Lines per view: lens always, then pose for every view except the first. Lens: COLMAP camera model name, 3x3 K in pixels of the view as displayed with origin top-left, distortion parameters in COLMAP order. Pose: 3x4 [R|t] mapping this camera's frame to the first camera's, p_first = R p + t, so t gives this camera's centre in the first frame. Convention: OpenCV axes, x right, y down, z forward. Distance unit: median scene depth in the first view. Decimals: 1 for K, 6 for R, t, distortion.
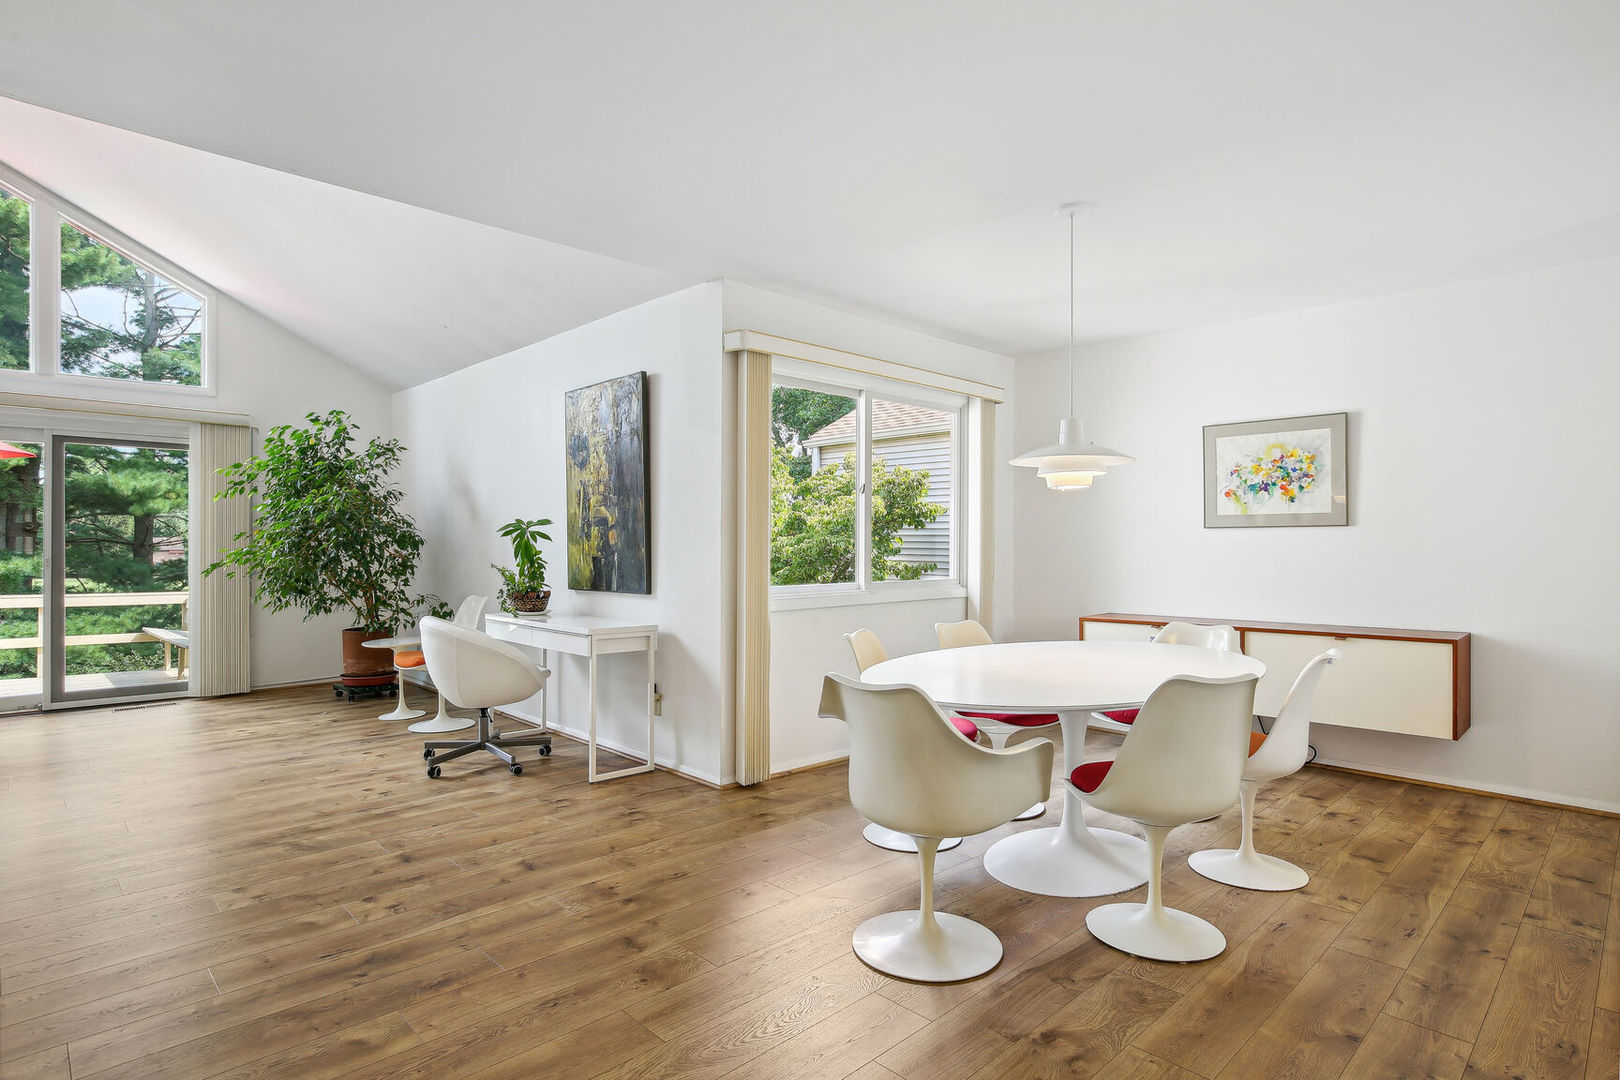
lens RADIAL K [[862.0, 0, 821.5], [0, 862.0, 480.4], [0, 0, 1]] dist [0.010856, 0.002183]
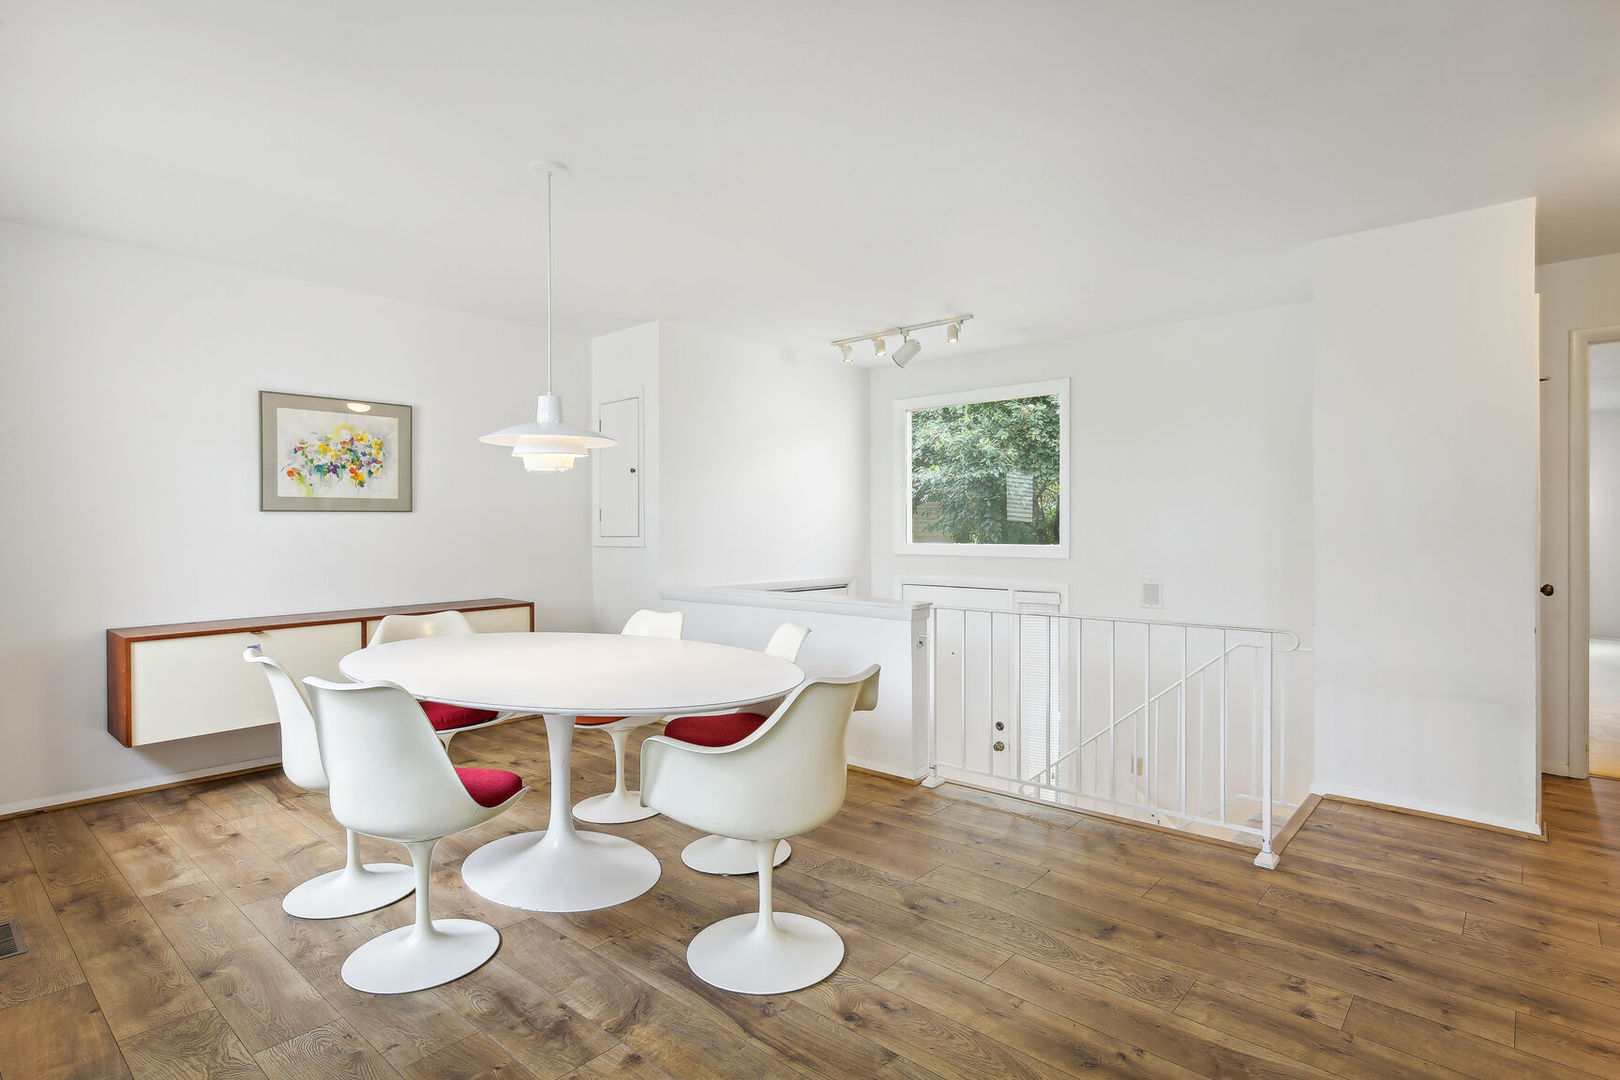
lens RADIAL K [[845.7, 0, 799.2], [0, 845.7, 506.5], [0, 0, 1]] dist [0.002809, 0.000075]
pose [[-0.058768, 0.018416, 0.998102, -0.437603], [-0.074119, 0.996990, -0.022759, 0.031971], [-0.995516, -0.075316, -0.057227, 0.550882]]
